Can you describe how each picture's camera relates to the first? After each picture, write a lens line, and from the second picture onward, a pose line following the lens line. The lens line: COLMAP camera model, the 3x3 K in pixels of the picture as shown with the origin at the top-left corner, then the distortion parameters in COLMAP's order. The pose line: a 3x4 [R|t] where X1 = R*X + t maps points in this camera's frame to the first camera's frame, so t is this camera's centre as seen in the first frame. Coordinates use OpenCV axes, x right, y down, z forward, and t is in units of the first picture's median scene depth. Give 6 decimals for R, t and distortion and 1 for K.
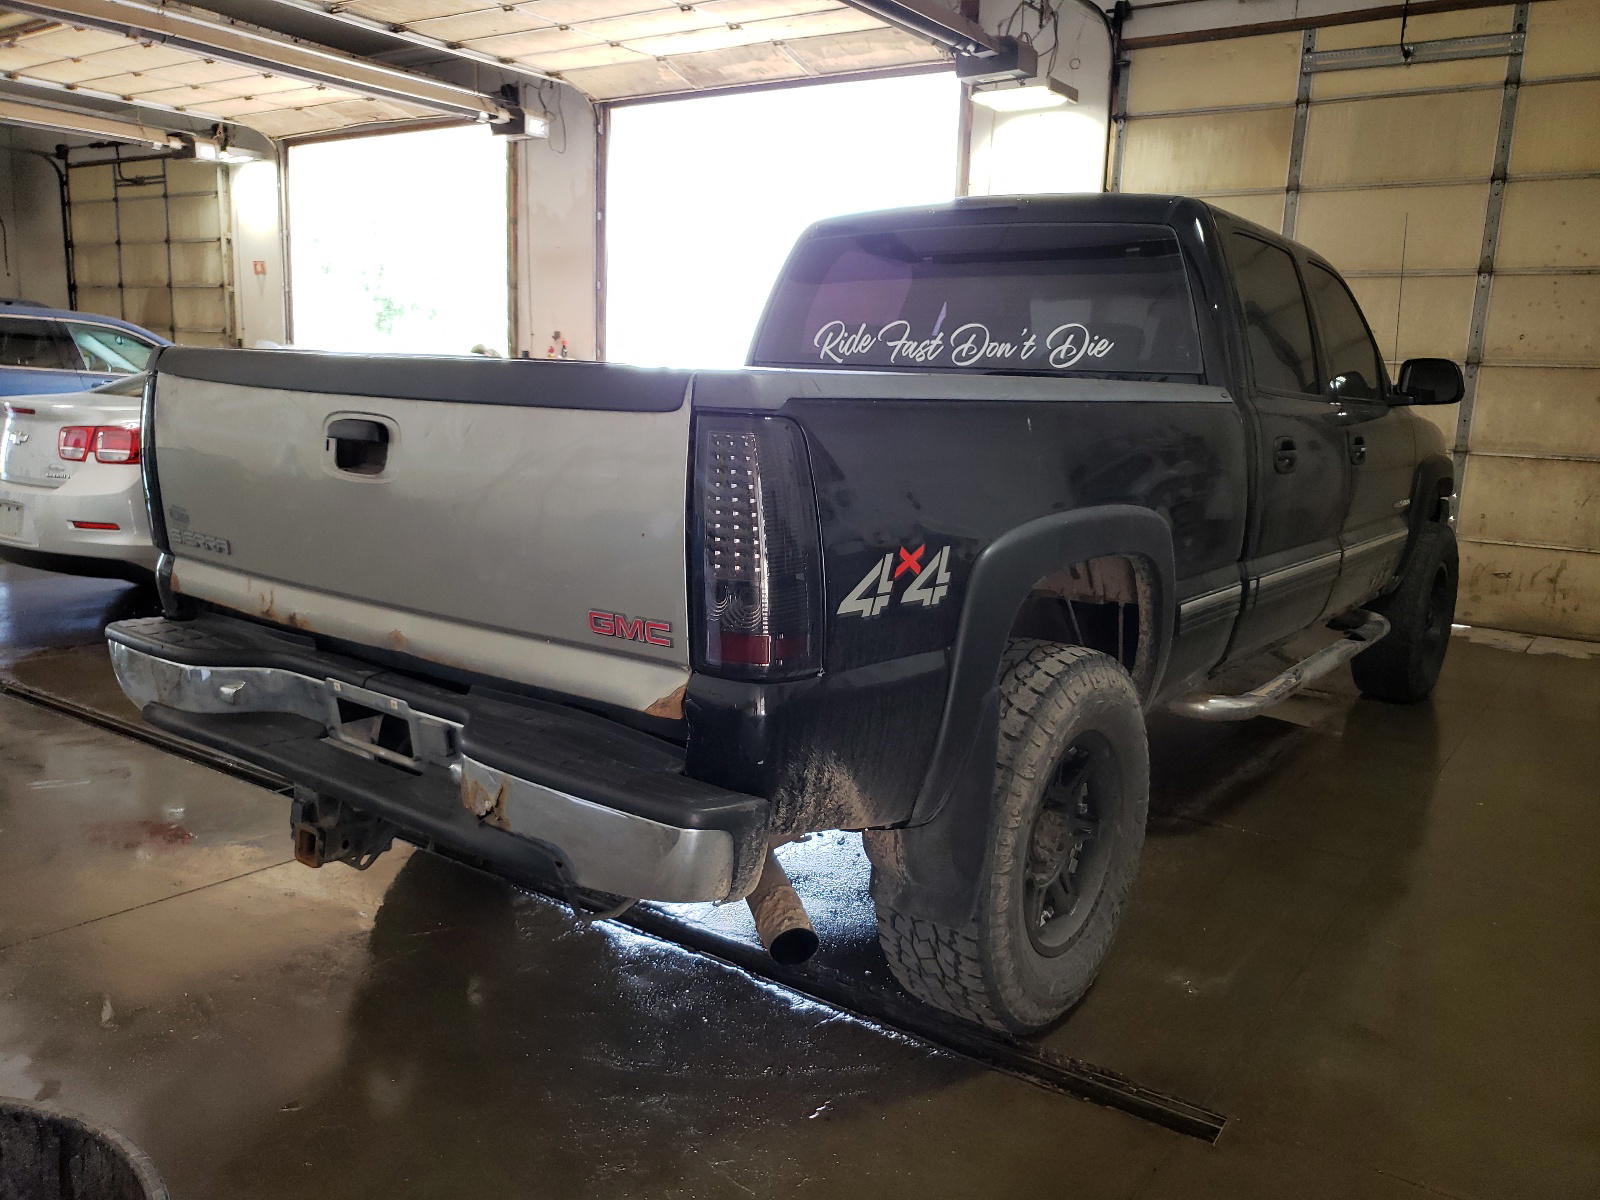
lens RADIAL K [[1254.9, 0, 793.6], [0, 1254.9, 594.9], [0, 0, 1]] dist [-0.002629, 0.004116]
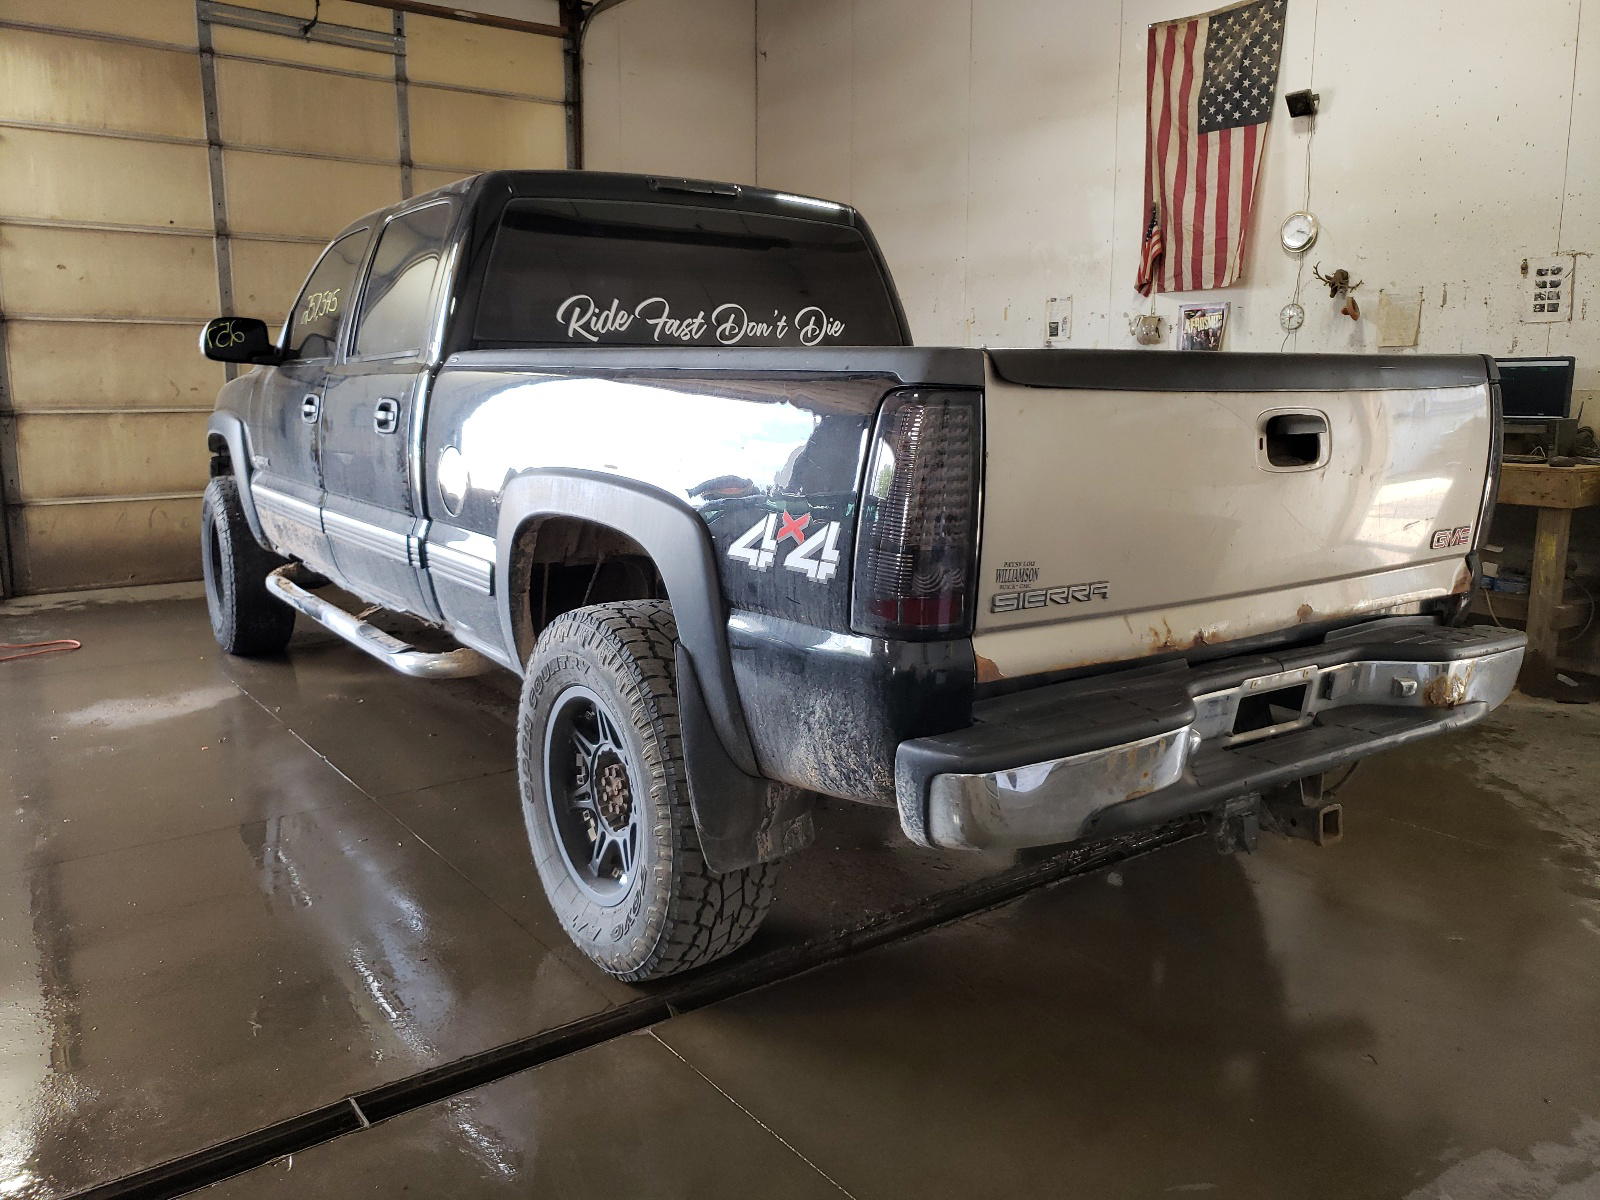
lens RADIAL K [[1254.9, 0, 793.6], [0, 1254.9, 594.9], [0, 0, 1]] dist [-0.002629, 0.004116]
pose [[0.306369, -0.199960, 0.930674, -0.838613], [0.163692, 0.974191, 0.155424, -0.128355], [-0.937733, 0.104726, 0.331194, 0.604185]]
